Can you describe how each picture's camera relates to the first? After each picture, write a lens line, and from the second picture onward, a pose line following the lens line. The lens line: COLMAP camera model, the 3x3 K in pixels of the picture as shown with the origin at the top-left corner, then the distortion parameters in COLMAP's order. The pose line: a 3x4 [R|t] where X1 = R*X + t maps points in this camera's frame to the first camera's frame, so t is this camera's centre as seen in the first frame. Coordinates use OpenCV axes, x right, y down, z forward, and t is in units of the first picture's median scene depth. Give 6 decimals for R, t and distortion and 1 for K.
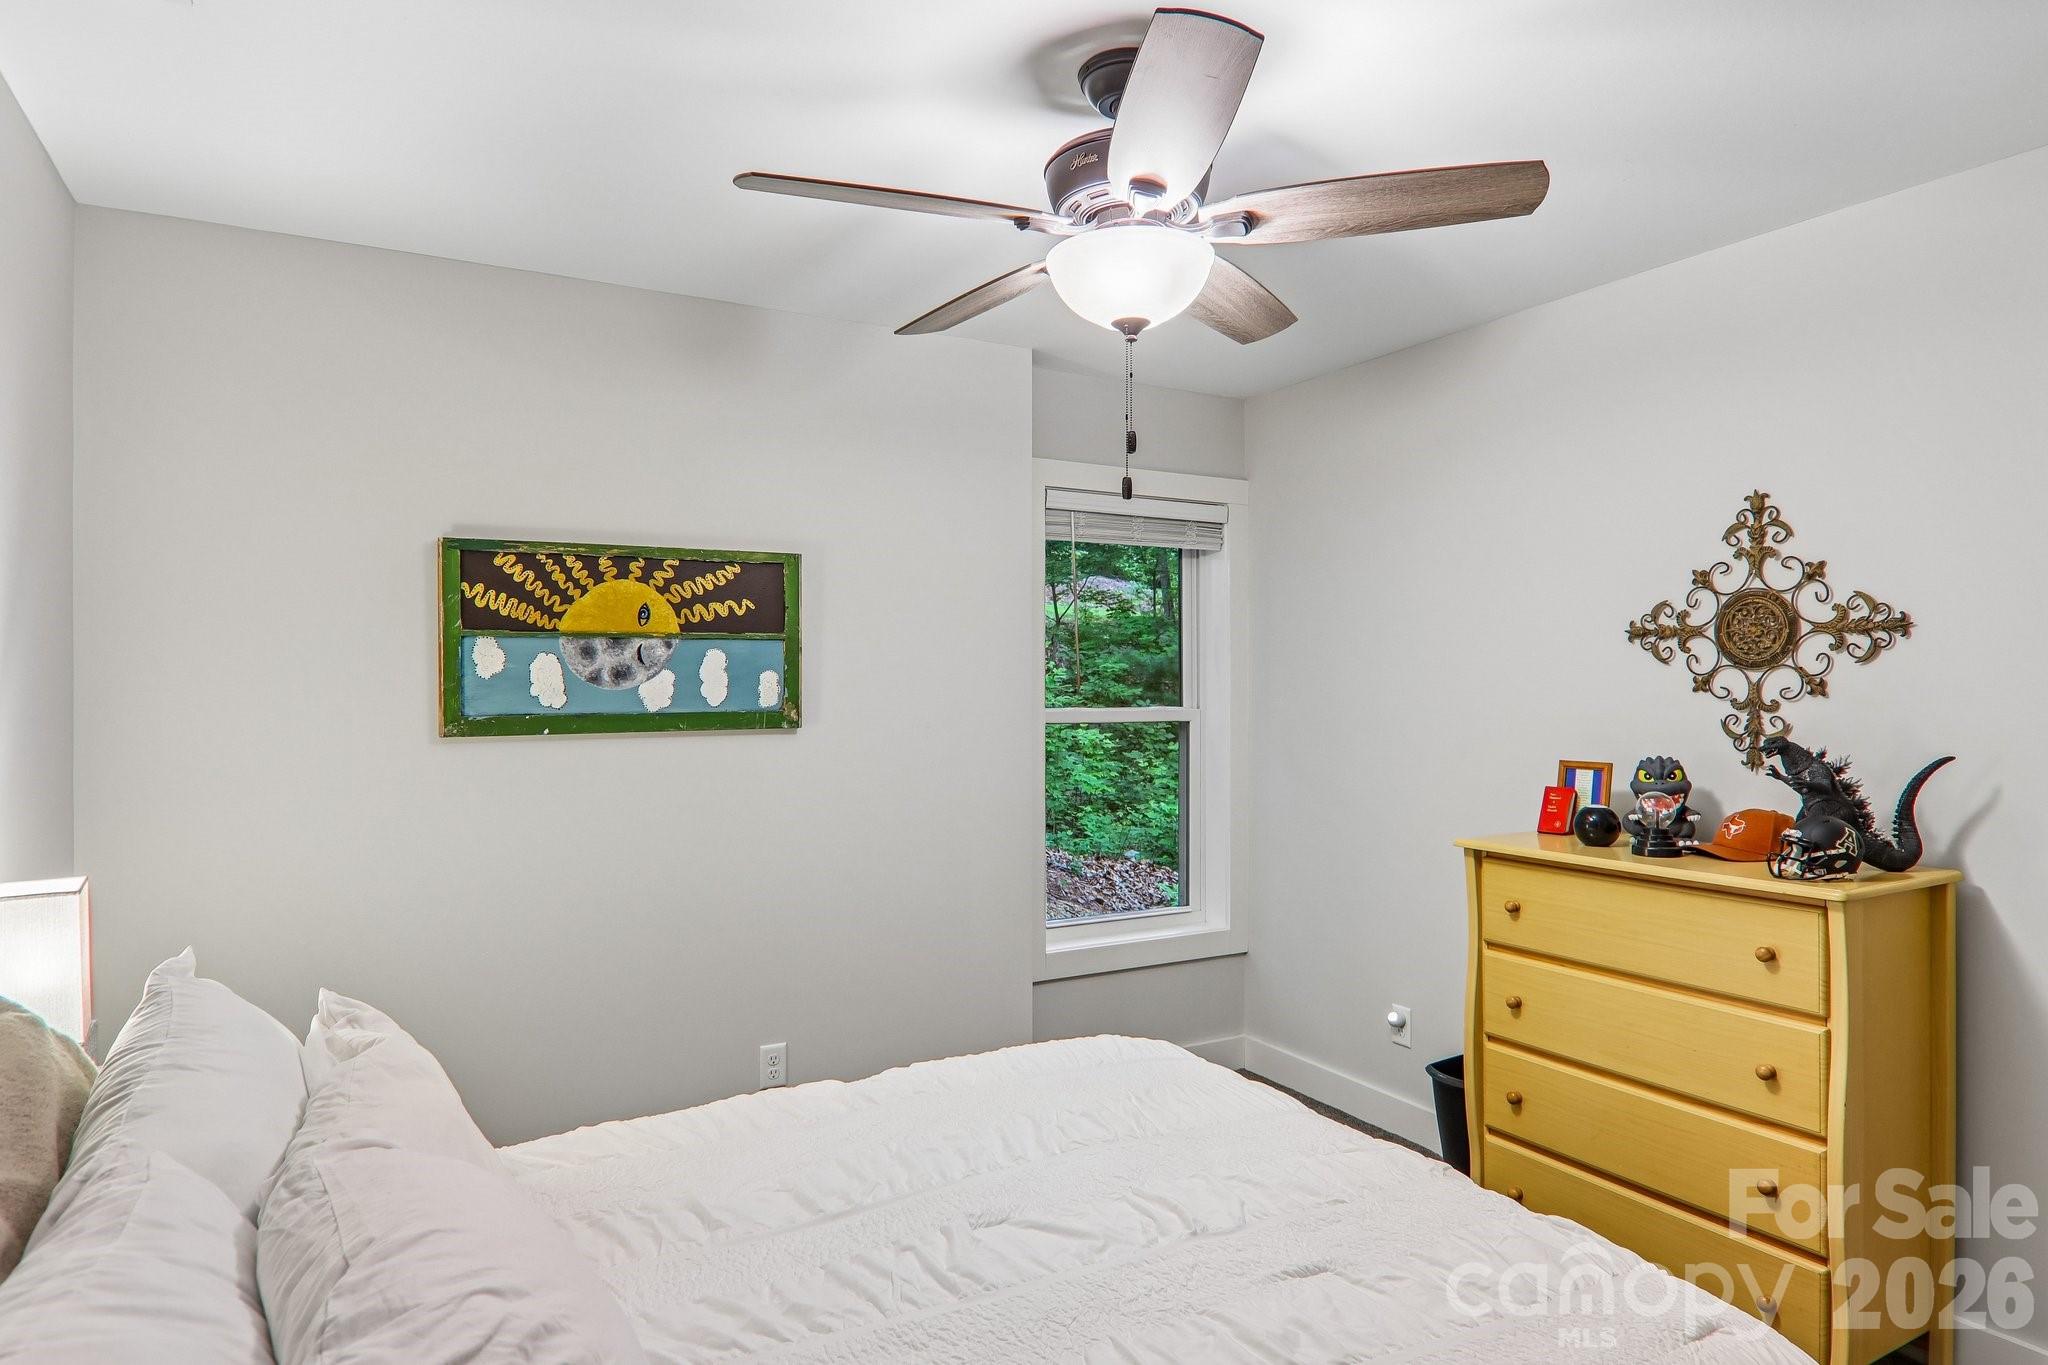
lens RADIAL K [[1172.3, 0, 1010.6], [0, 1172.3, 698.4], [0, 0, 1]] dist [0.001975, -0.002852]
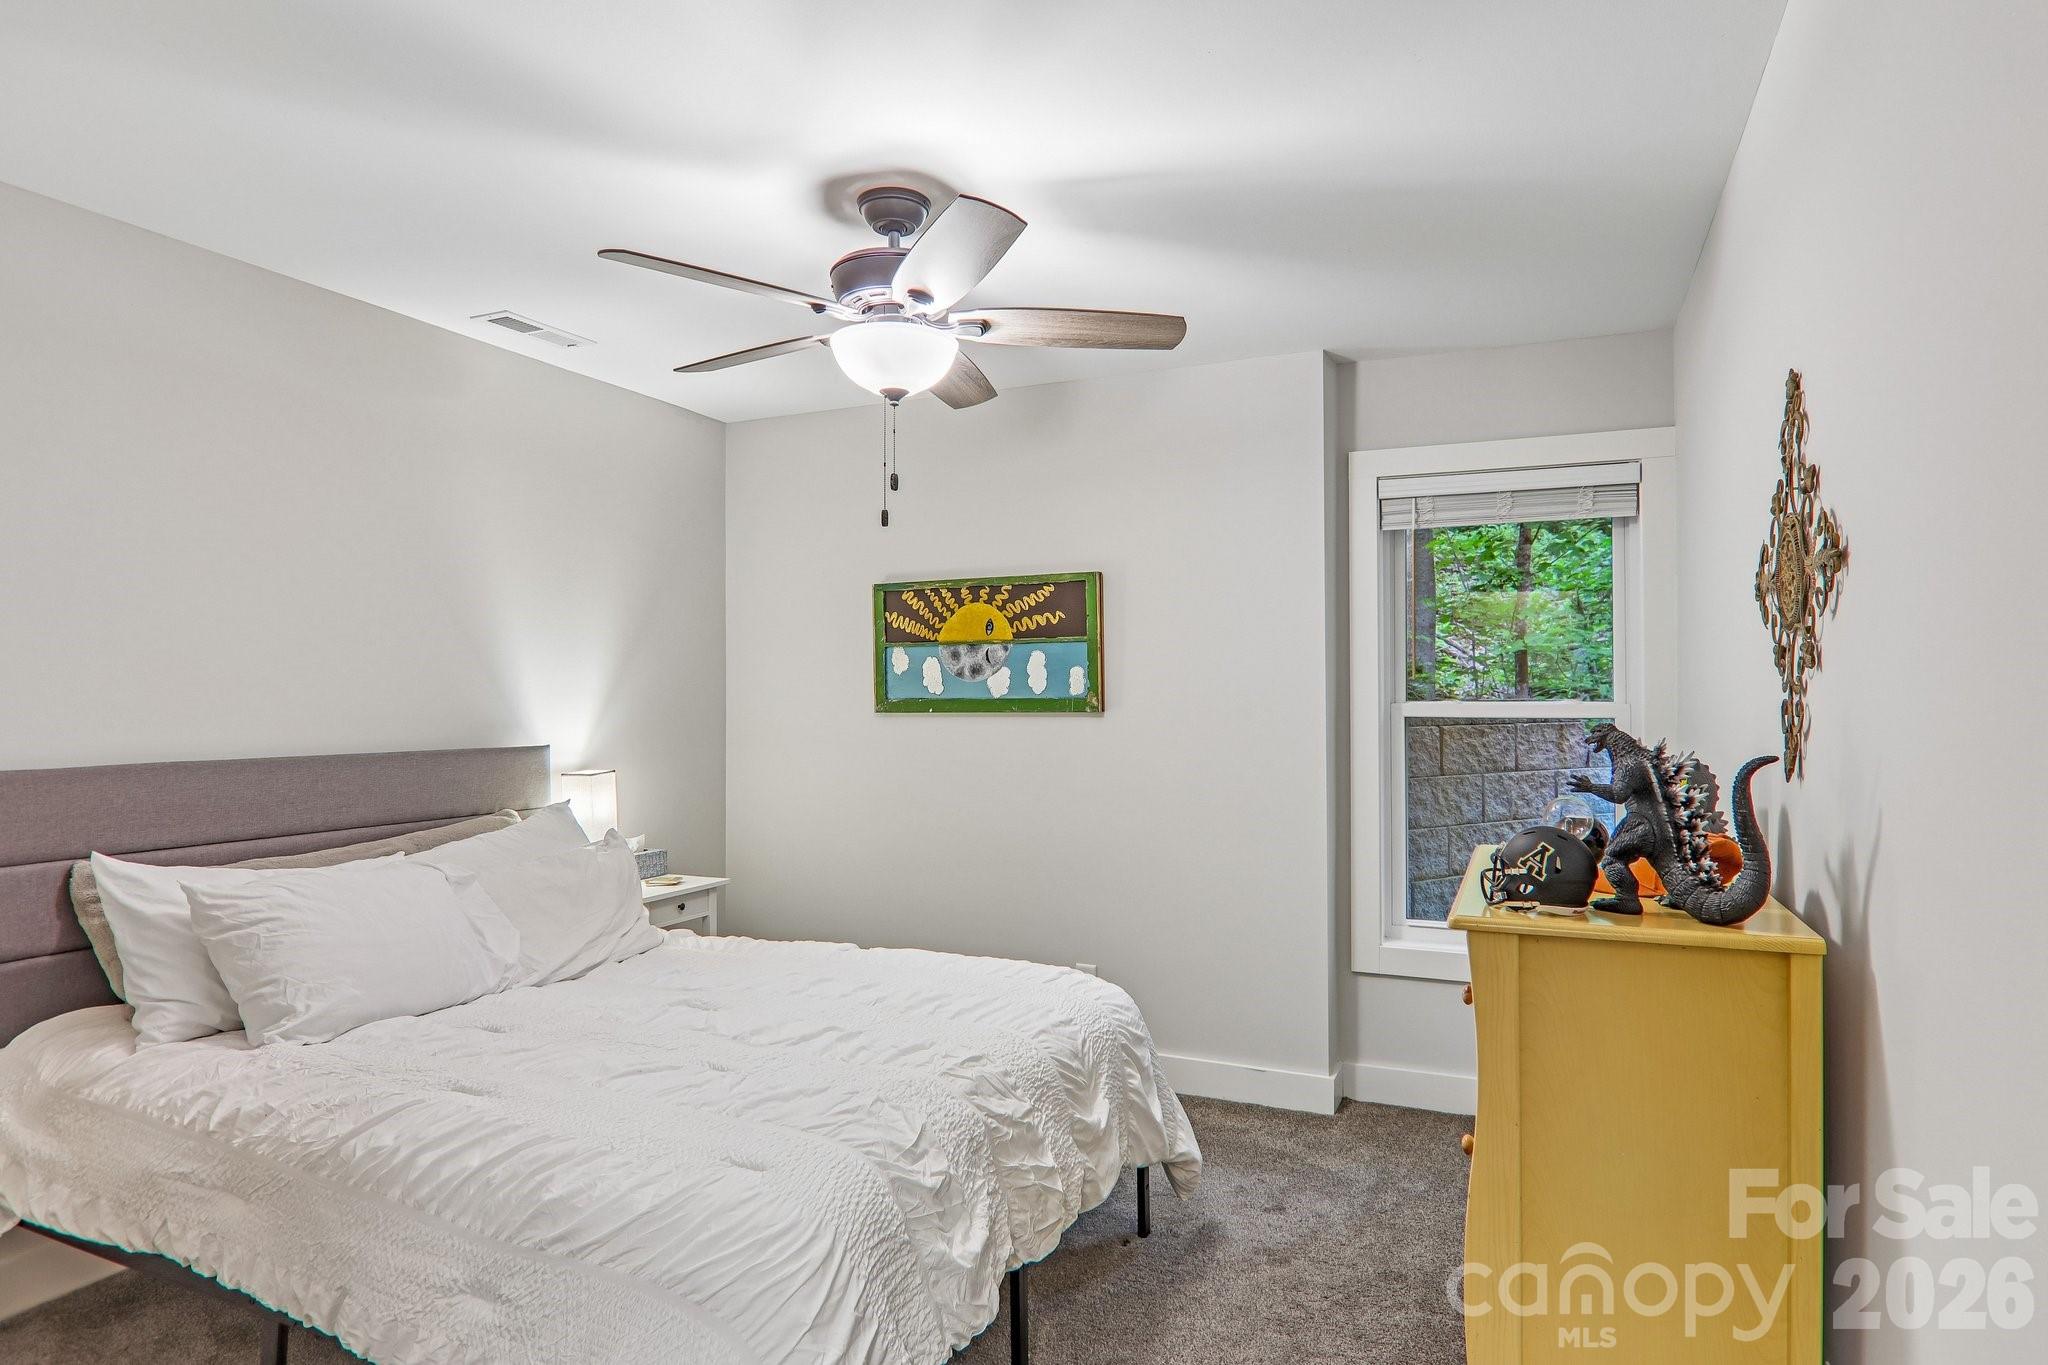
lens RADIAL K [[1172.3, 0, 1010.6], [0, 1172.3, 698.4], [0, 0, 1]] dist [0.001975, -0.002852]
pose [[0.595763, -0.001506, -0.803159, 0.810190], [-0.013144, 0.999846, -0.011624, 0.028056], [0.803053, 0.017482, 0.595651, 0.202450]]
